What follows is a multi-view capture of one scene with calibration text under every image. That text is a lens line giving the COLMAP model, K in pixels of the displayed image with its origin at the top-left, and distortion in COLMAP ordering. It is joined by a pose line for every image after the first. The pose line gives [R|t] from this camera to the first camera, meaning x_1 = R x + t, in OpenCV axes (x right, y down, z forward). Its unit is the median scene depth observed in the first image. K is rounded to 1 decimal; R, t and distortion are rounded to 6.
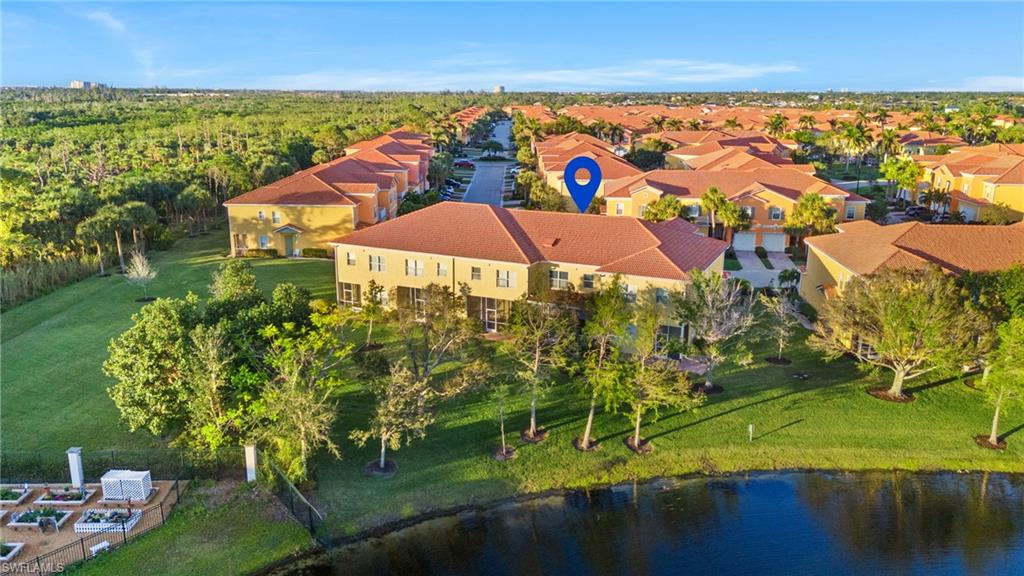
lens RADIAL K [[743.5, 0, 512.0], [0, 743.5, 288.0], [0, 0, 1]] dist [0.083413, -0.108423]
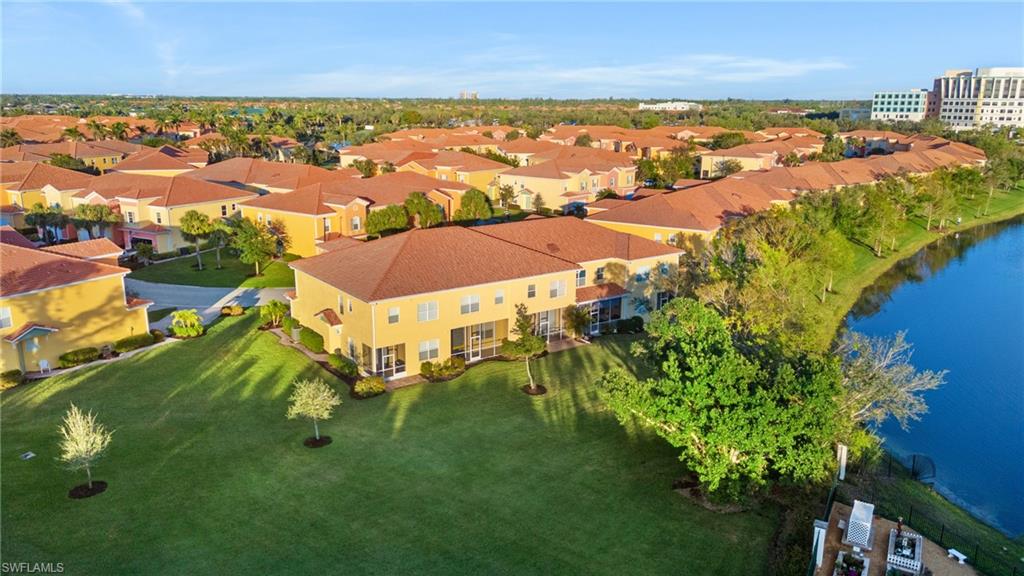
lens RADIAL K [[743.5, 0, 512.0], [0, 743.5, 288.0], [0, 0, 1]] dist [0.083413, -0.108423]
pose [[0.484775, -0.213612, 0.848153, -0.621816], [0.216030, 0.968916, 0.120551, -0.102771], [-0.847540, 0.124787, 0.515853, 0.349366]]
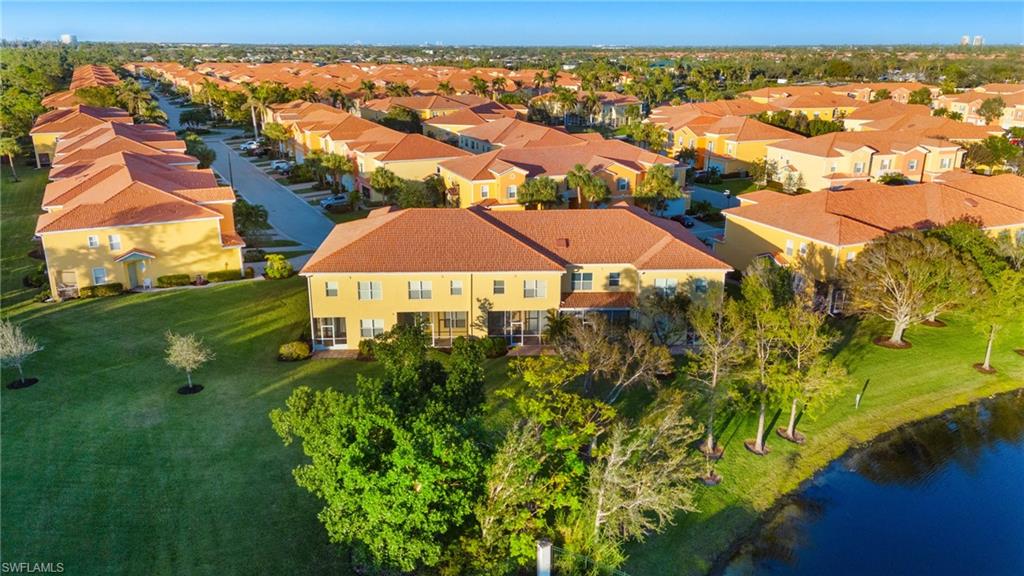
lens RADIAL K [[743.5, 0, 512.0], [0, 743.5, 288.0], [0, 0, 1]] dist [0.083413, -0.108423]
pose [[0.883152, -0.144630, 0.446235, -0.307060], [0.118679, 0.989224, 0.085739, -0.065895], [-0.453826, -0.022762, 0.890799, 0.116271]]
